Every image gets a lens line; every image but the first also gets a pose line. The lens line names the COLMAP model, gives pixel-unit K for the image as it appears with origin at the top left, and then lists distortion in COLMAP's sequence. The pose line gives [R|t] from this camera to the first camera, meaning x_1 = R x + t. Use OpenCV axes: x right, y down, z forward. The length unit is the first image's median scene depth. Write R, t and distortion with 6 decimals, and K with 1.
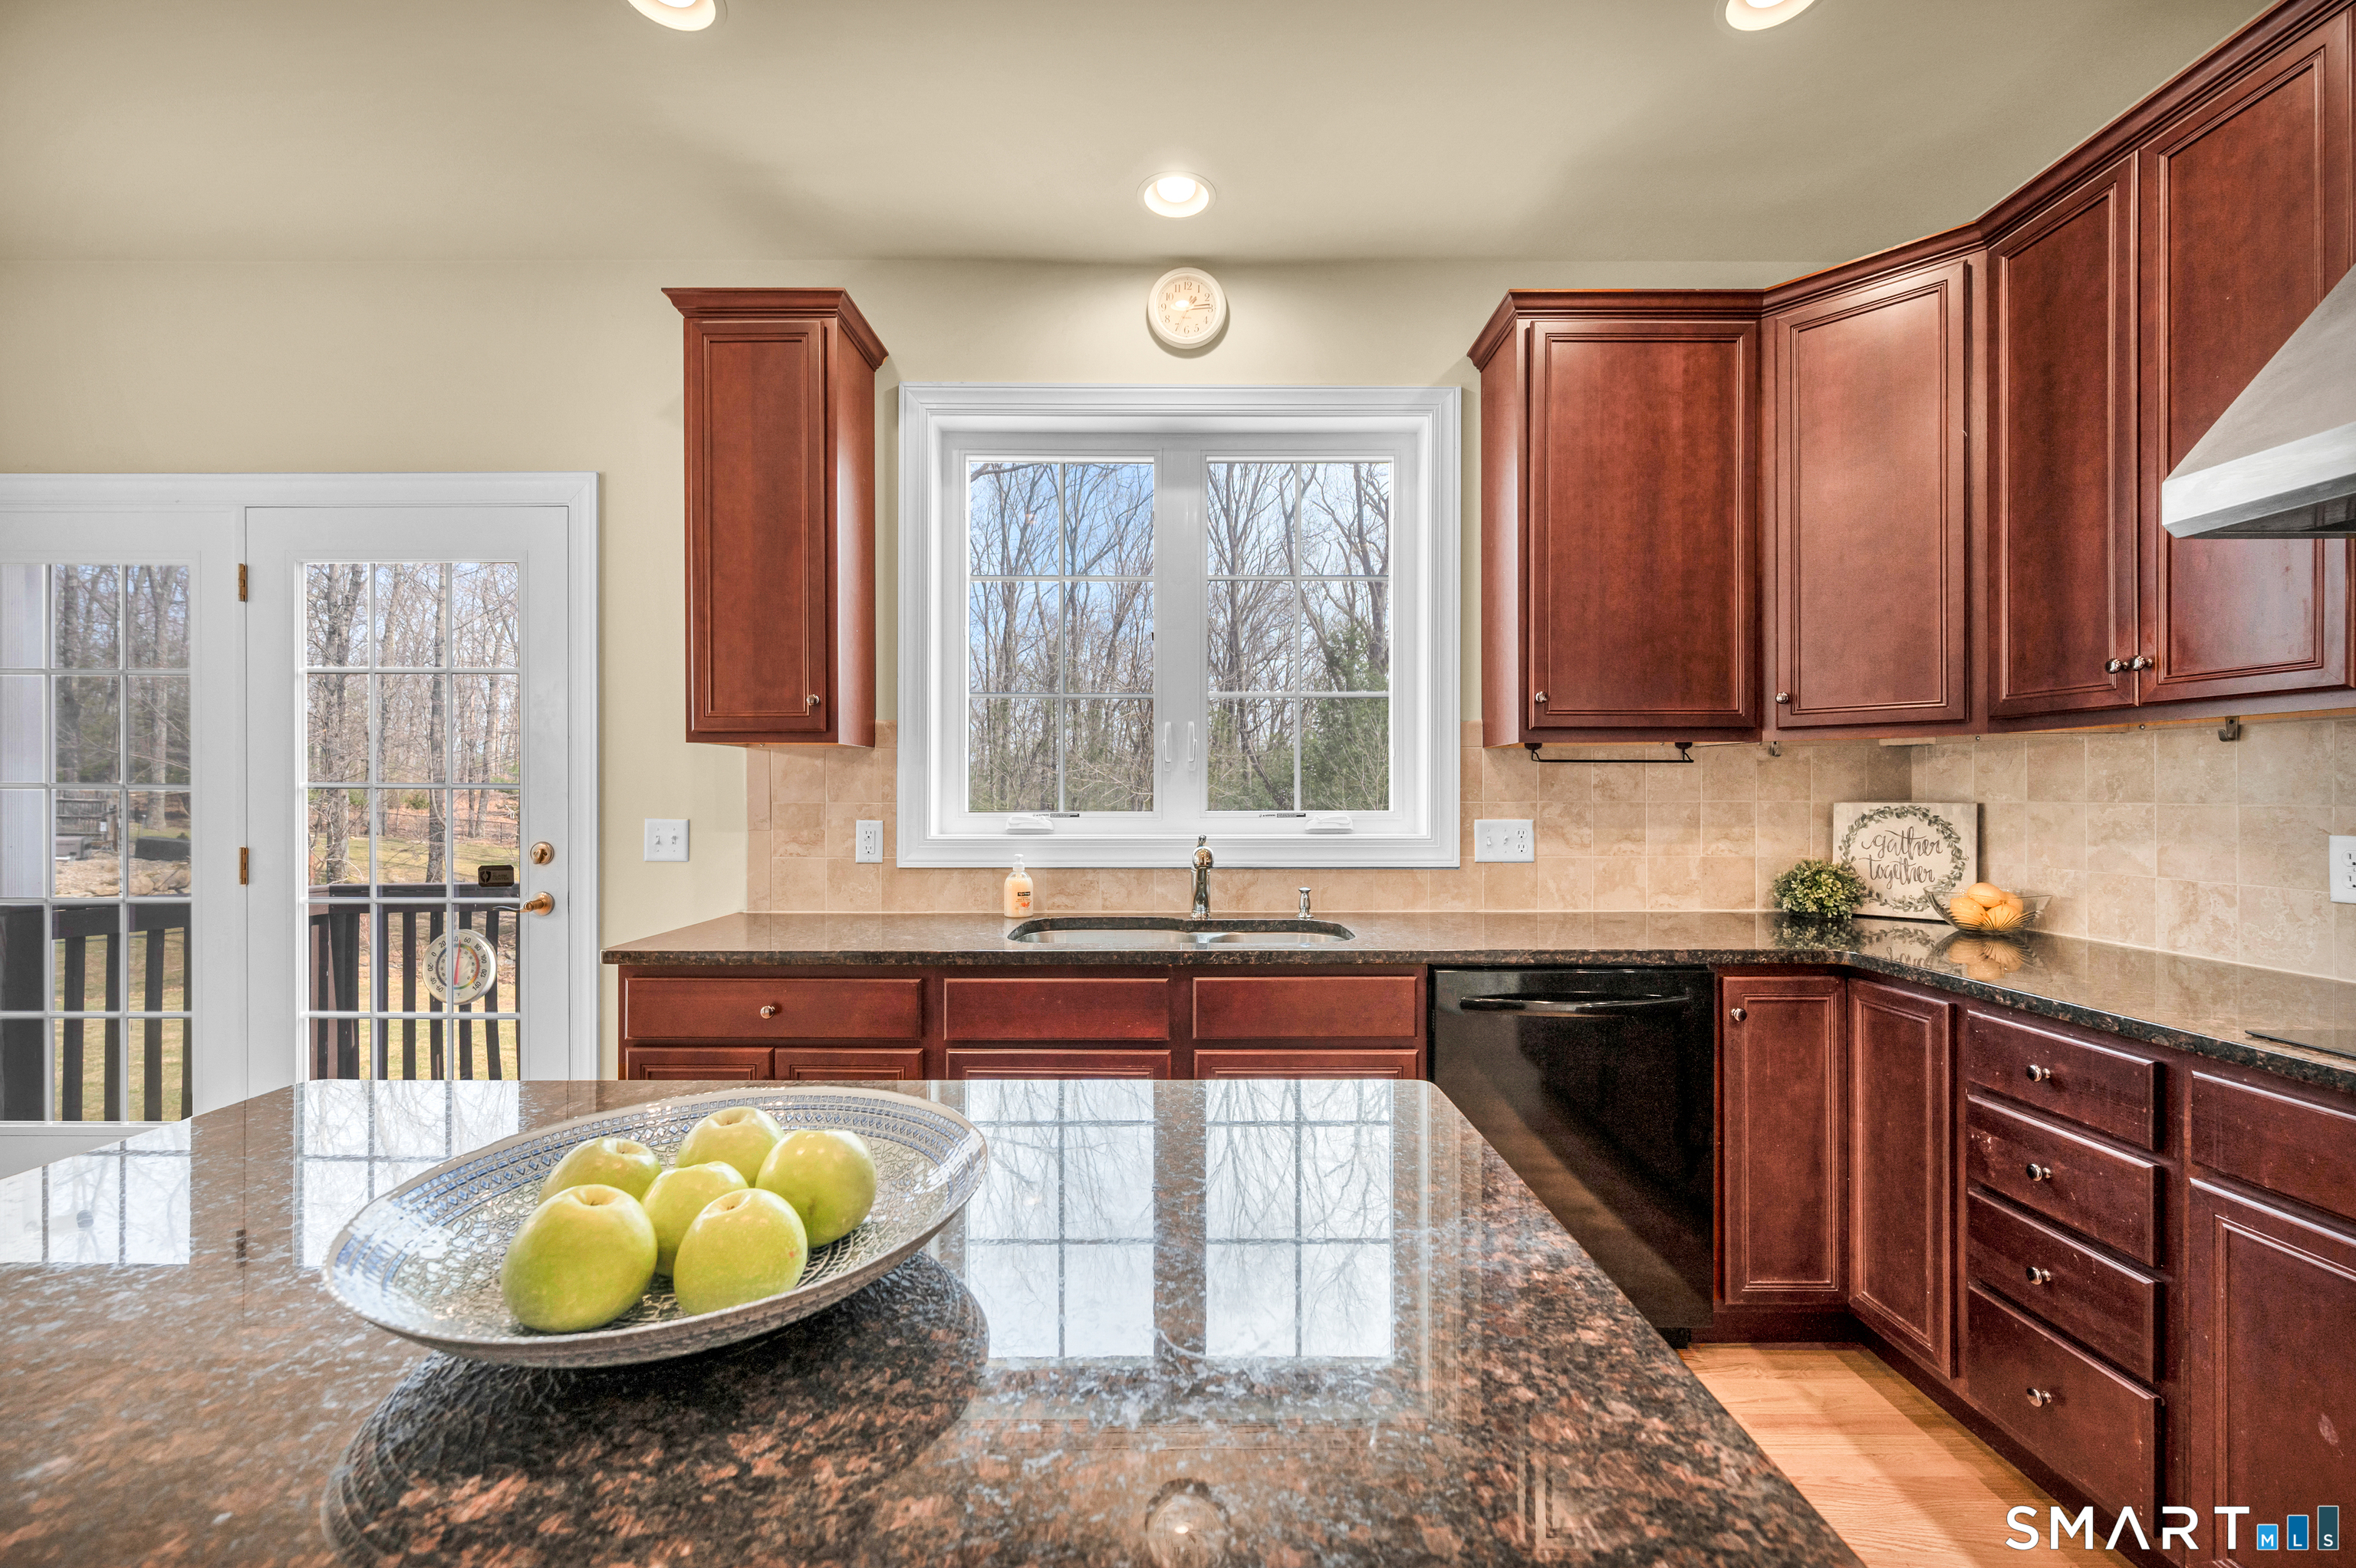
lens RADIAL K [[932.6, 0, 1181.4], [0, 932.6, 793.3], [0, 0, 1]] dist [-0.000449, -0.000051]
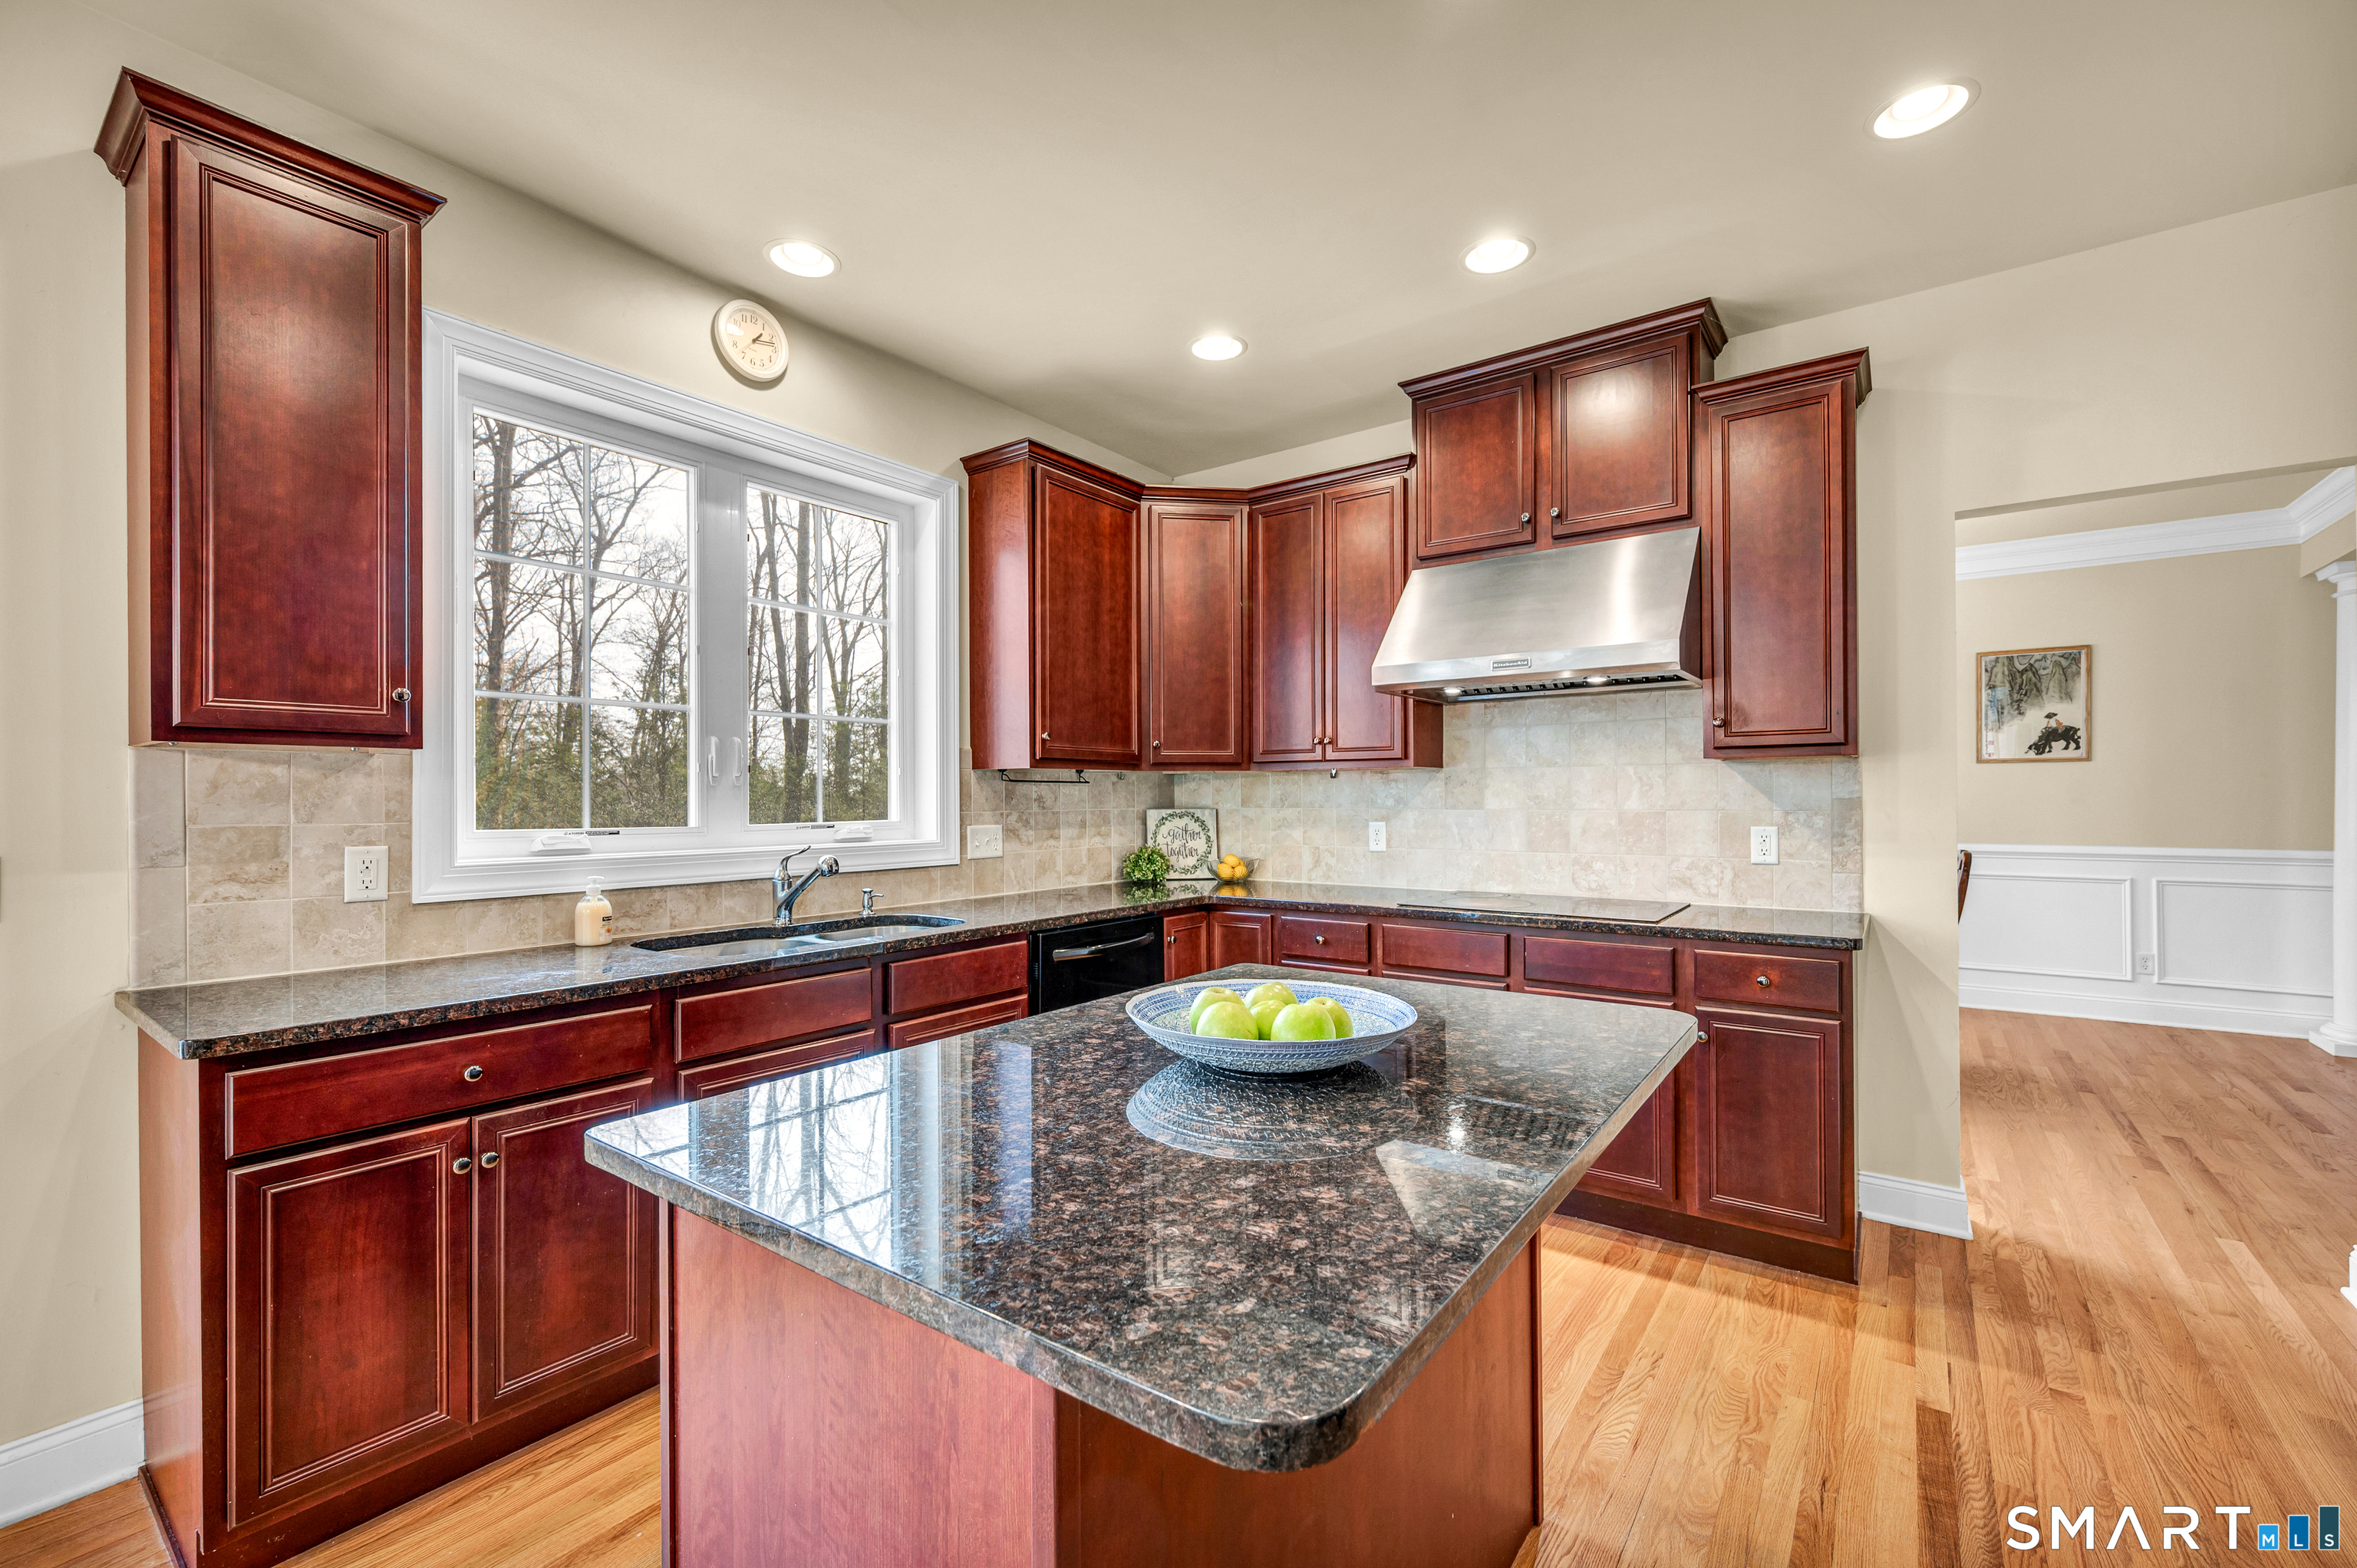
lens RADIAL K [[965.2, 0, 1180.7], [0, 965.2, 793.8], [0, 0, 1]] dist [-0.001193, -0.000209]
pose [[0.603802, 0.002063, 0.797132, -0.566550], [0.004481, 0.999972, -0.005982, -0.006802], [-0.797122, 0.007184, 0.603776, -0.026030]]
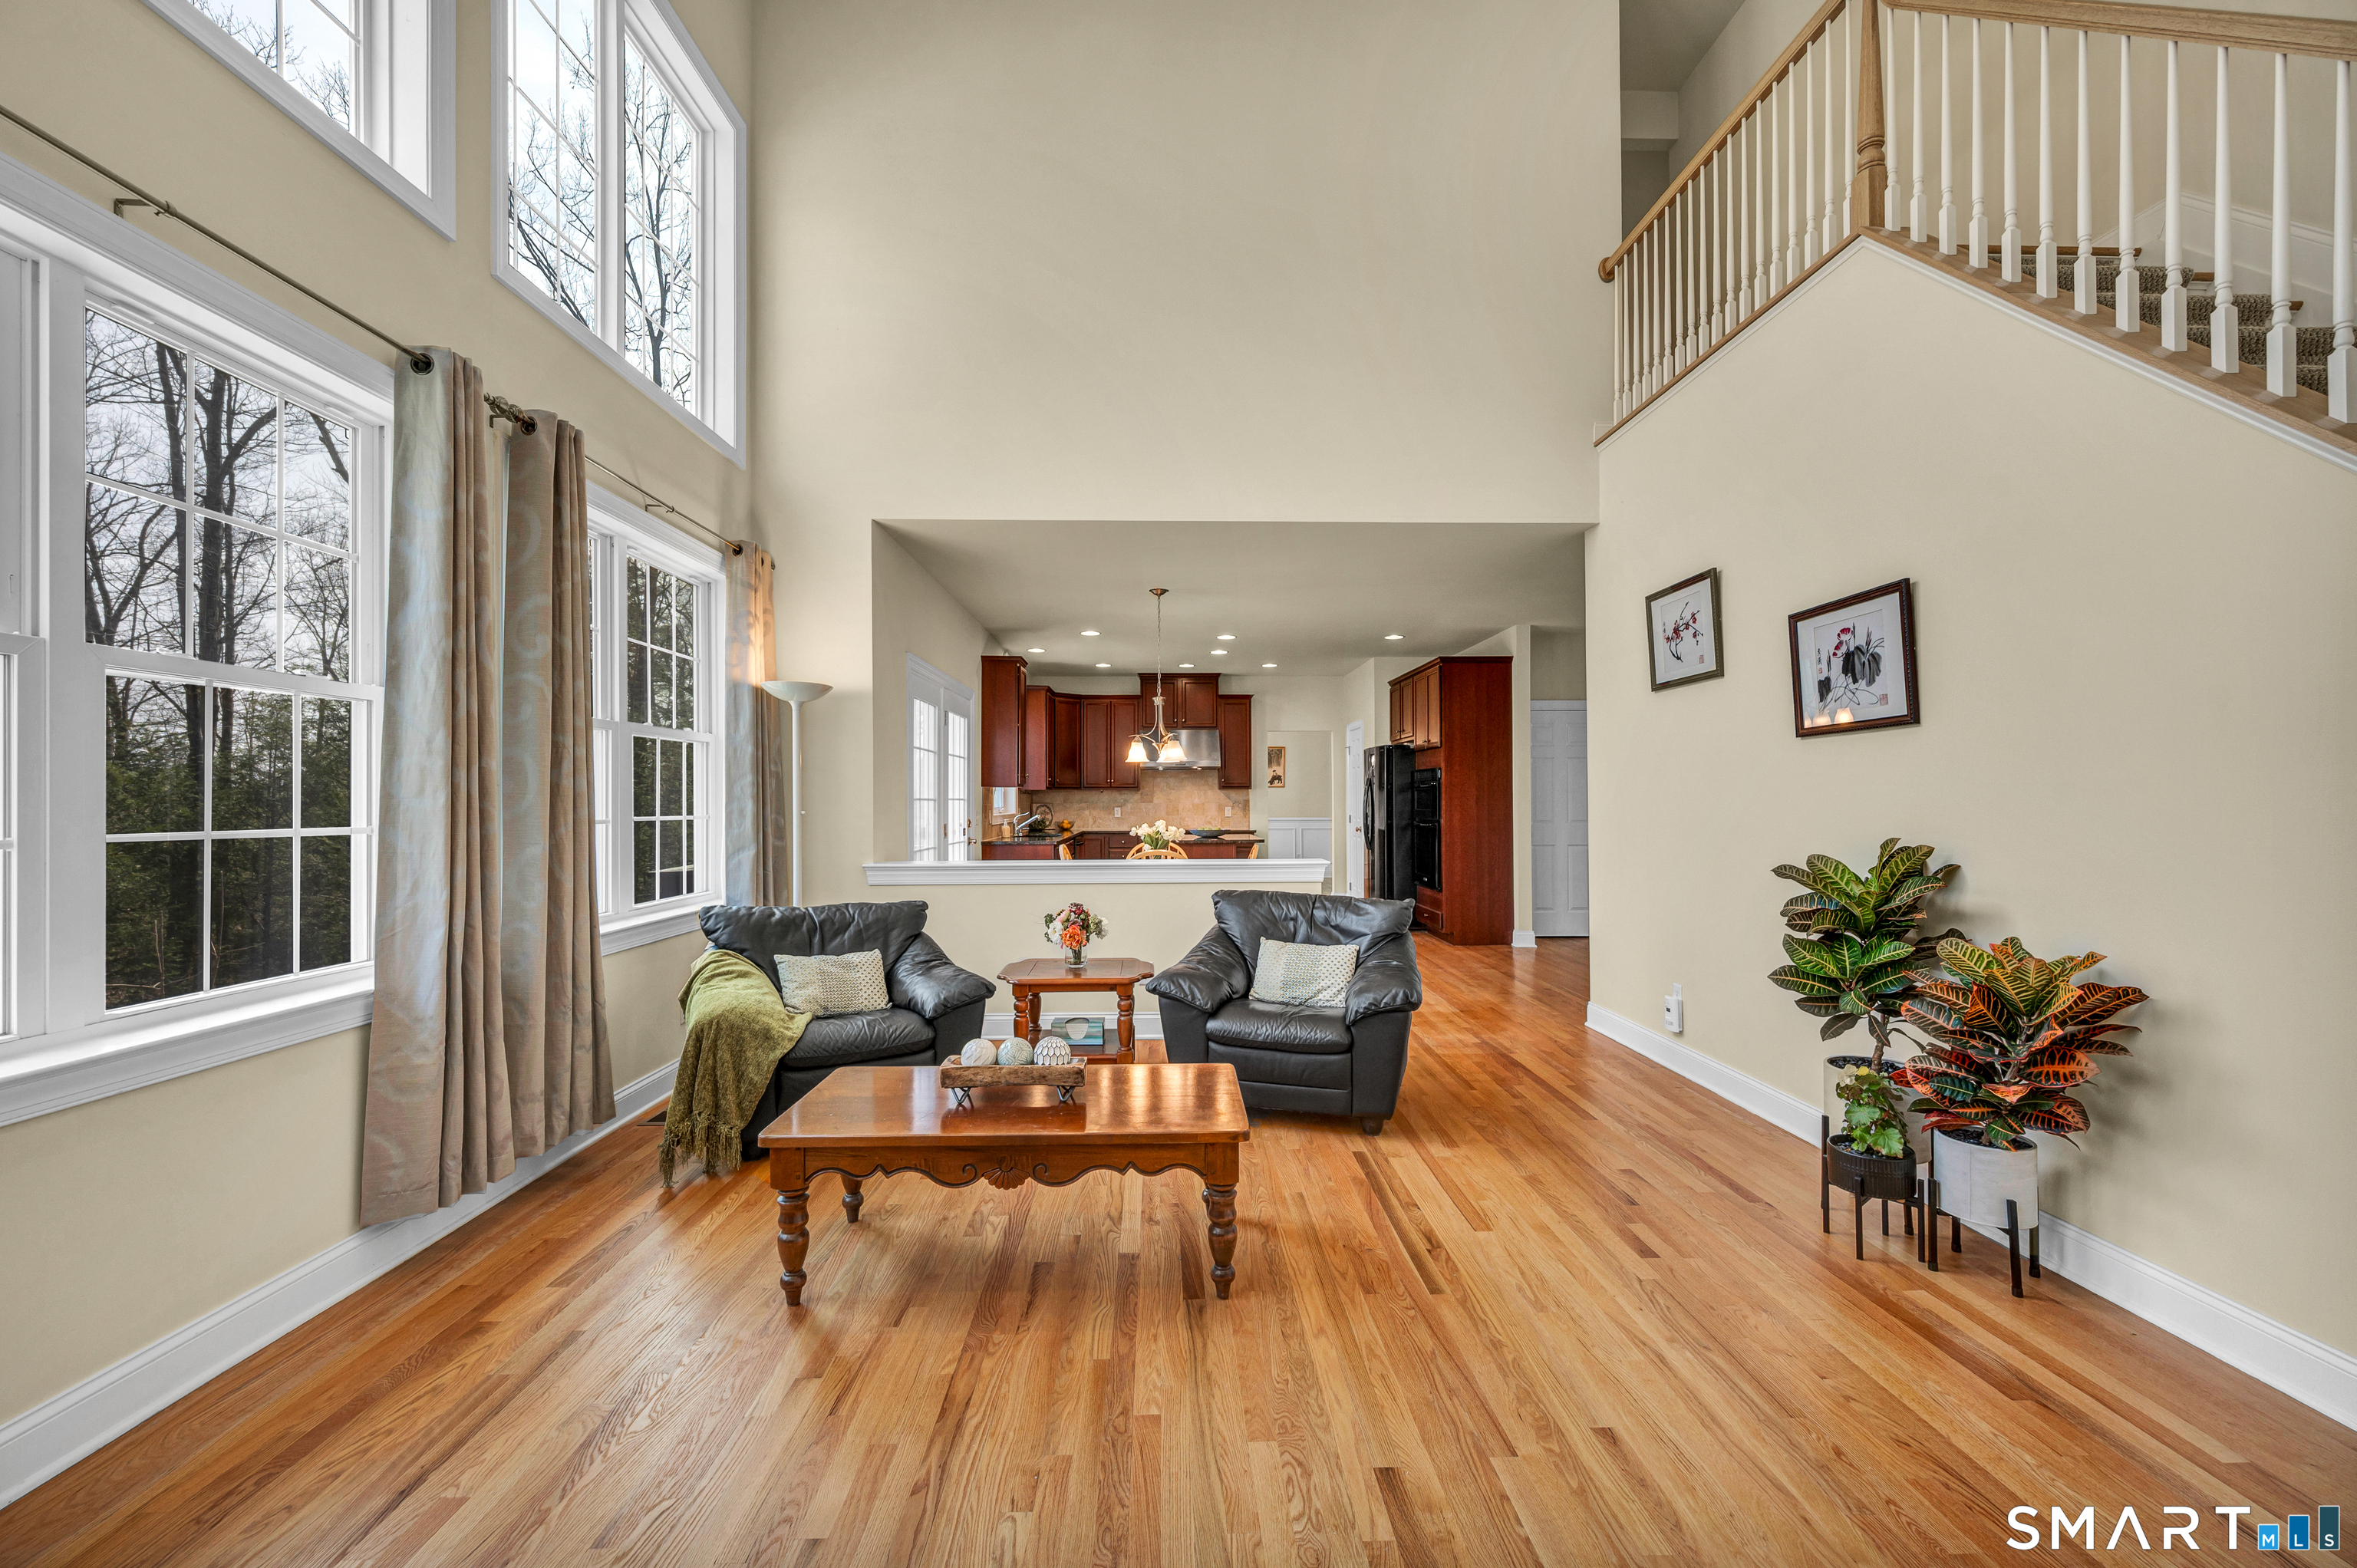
lens RADIAL K [[965.2, 0, 1179.1], [0, 965.2, 794.8], [0, 0, 1]] dist [-0.001193, -0.000209]
pose [[-0.013400, 0.005840, 0.999893, -3.745437], [0.001918, 0.999981, -0.005815, -0.003043], [-0.999908, 0.001840, -0.013411, 0.406453]]
